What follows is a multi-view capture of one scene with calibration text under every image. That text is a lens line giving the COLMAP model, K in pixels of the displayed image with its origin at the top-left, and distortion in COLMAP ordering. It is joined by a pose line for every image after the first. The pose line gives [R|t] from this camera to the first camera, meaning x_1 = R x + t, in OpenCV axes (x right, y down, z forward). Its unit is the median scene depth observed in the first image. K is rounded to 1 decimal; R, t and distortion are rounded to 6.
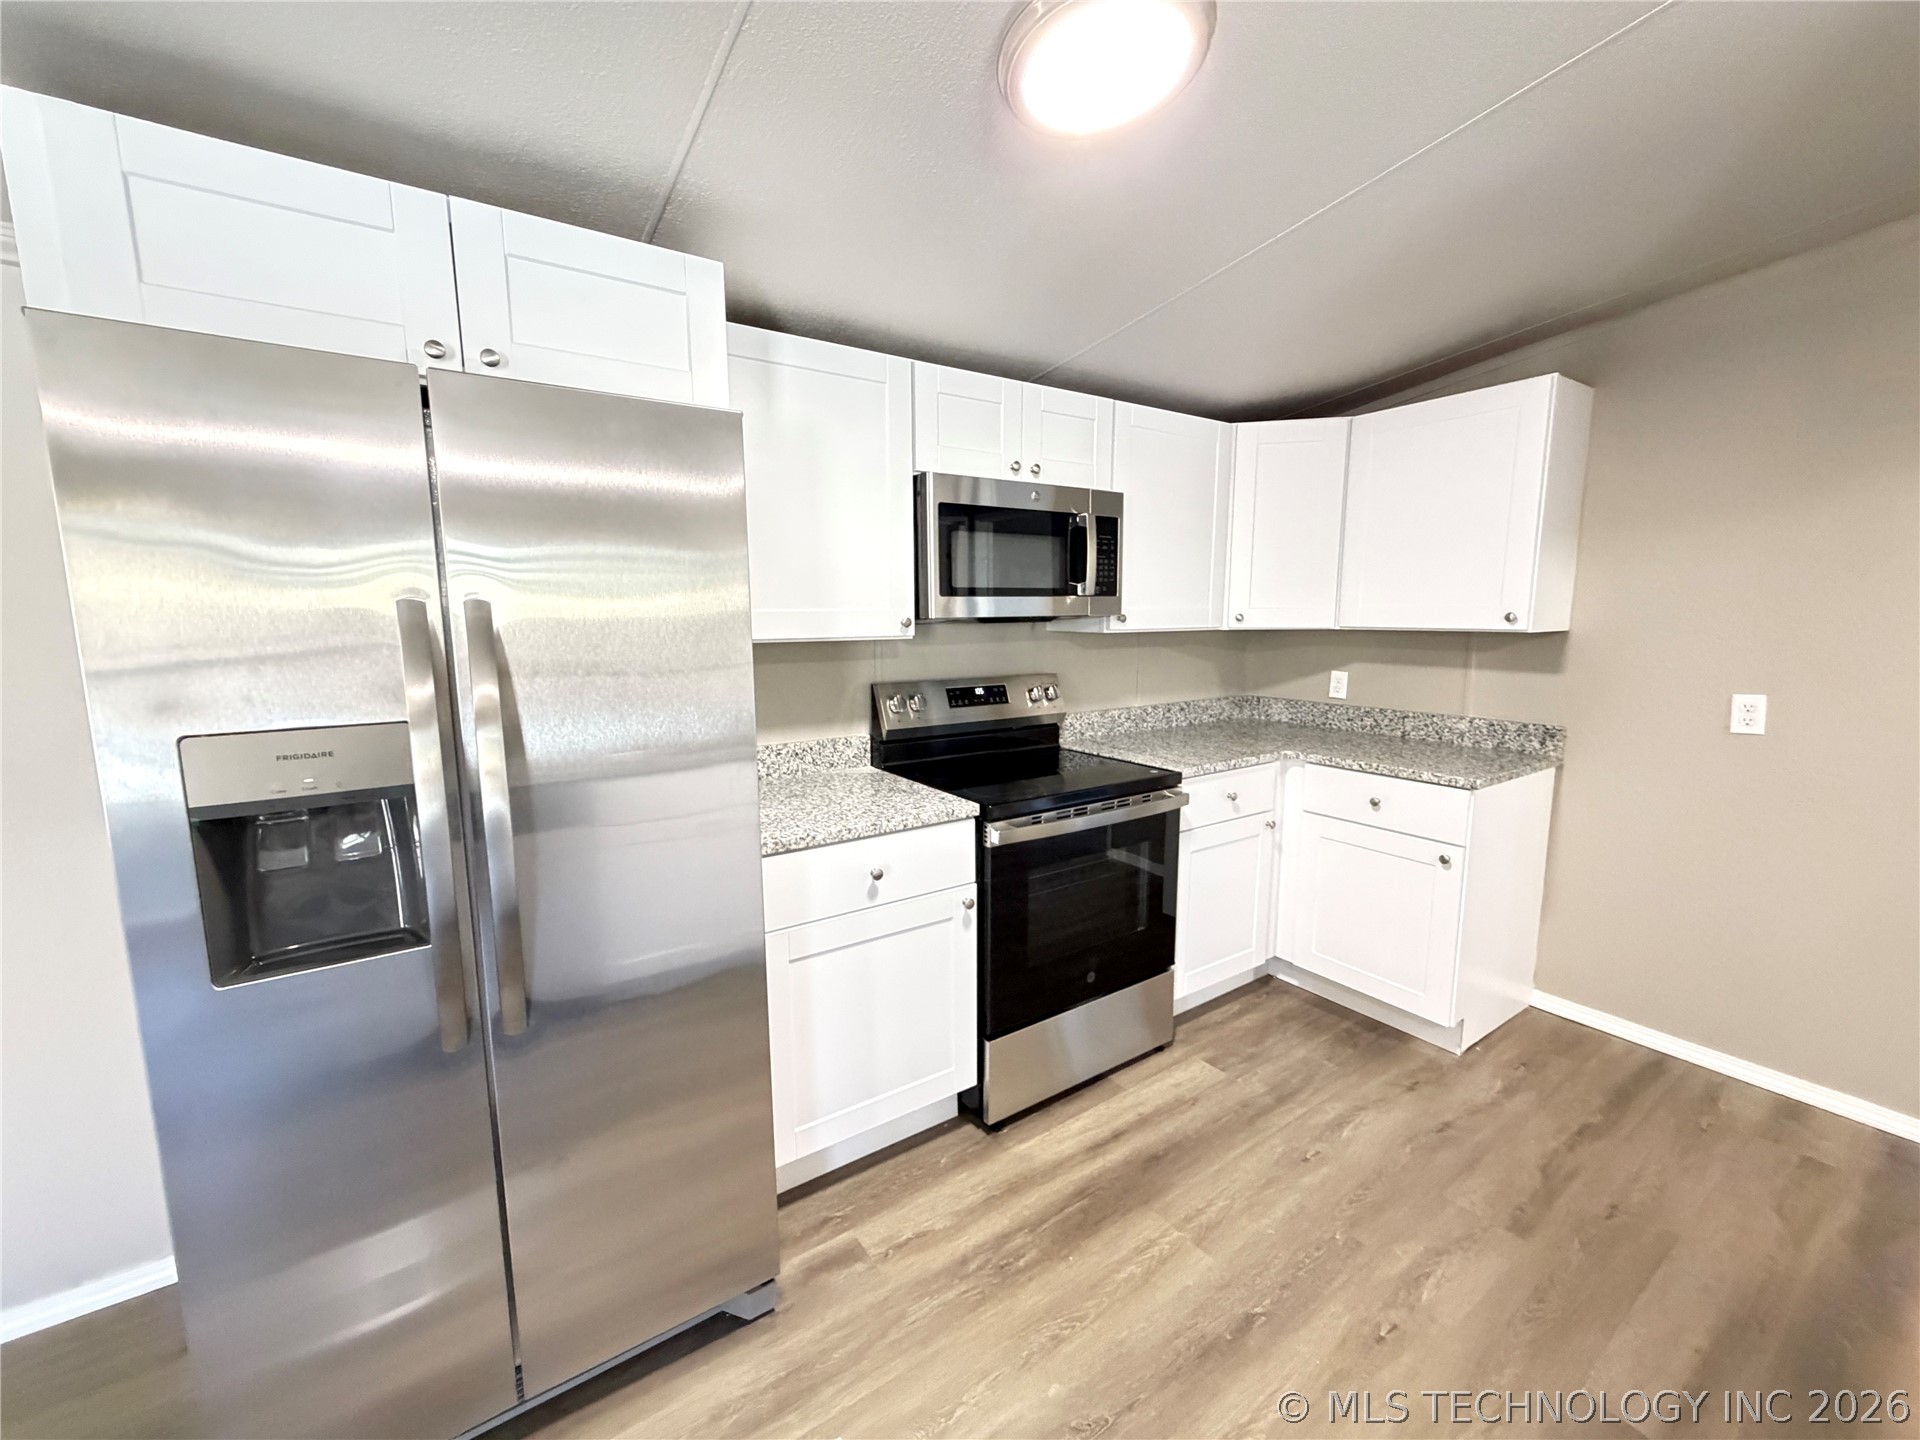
lens RADIAL K [[763.5, 0, 957.6], [0, 763.5, 717.2], [0, 0, 1]] dist [-0.000156, -0.000633]
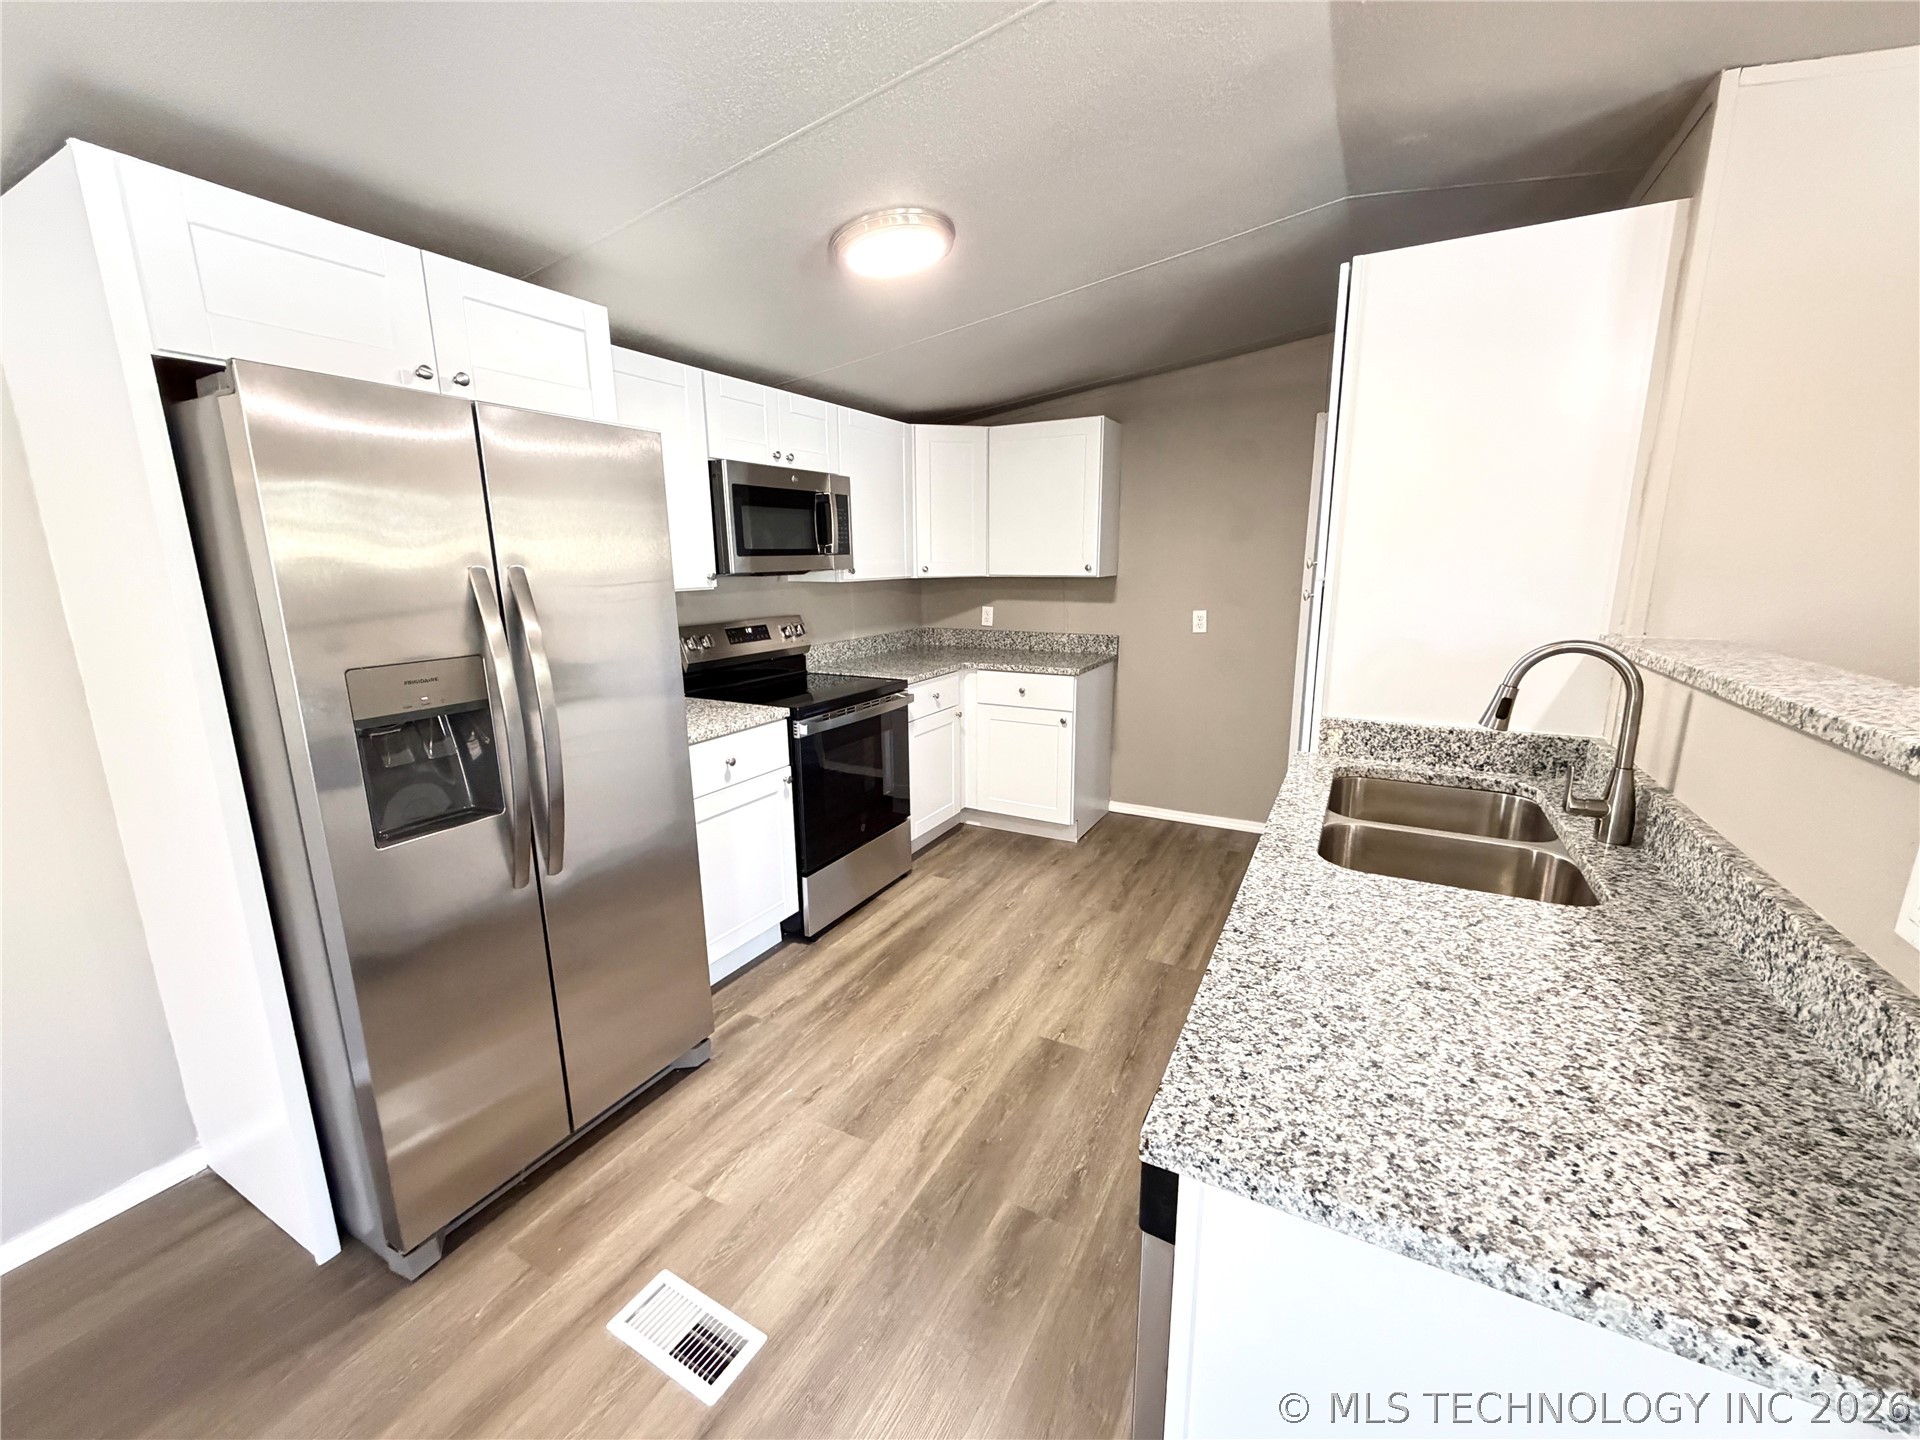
lens RADIAL K [[763.5, 0, 960.8], [0, 763.5, 713.8], [0, 0, 1]] dist [-0.000156, -0.000633]
pose [[0.884460, -0.095853, 0.456665, -0.296436], [0.067074, 0.994627, 0.078862, 0.032082], [-0.461770, -0.039120, 0.886137, -0.335303]]
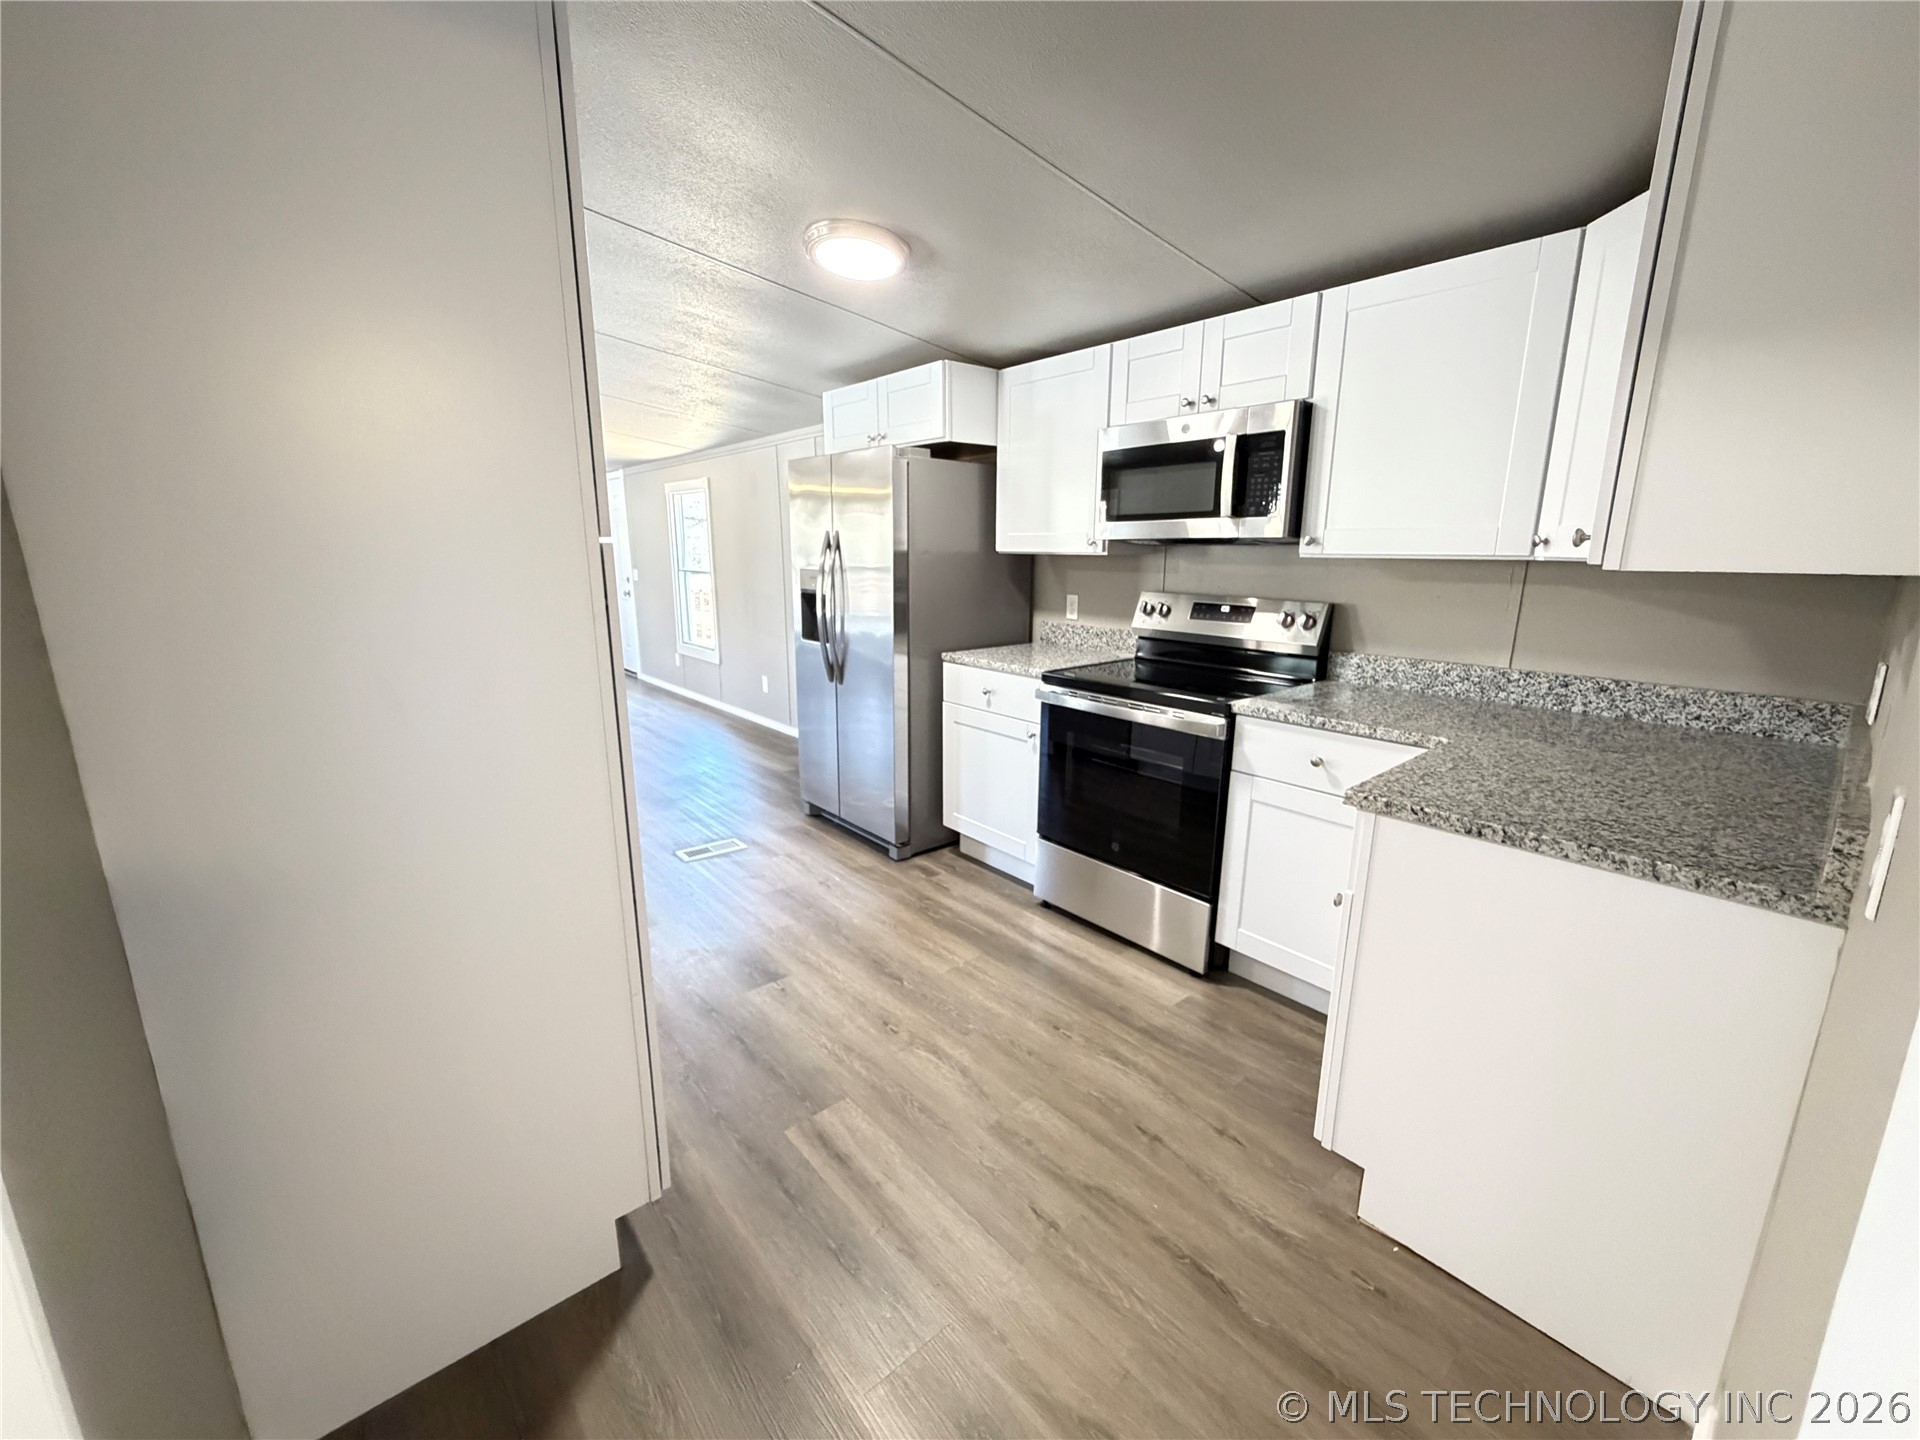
lens RADIAL K [[763.5, 0, 956.6], [0, 763.5, 719.7], [0, 0, 1]] dist [-0.000156, -0.000633]
pose [[0.117118, 0.226735, -0.966889, 1.270451], [-0.139870, 0.967651, 0.209971, -0.066280], [0.983219, 0.110647, 0.145043, 0.573562]]
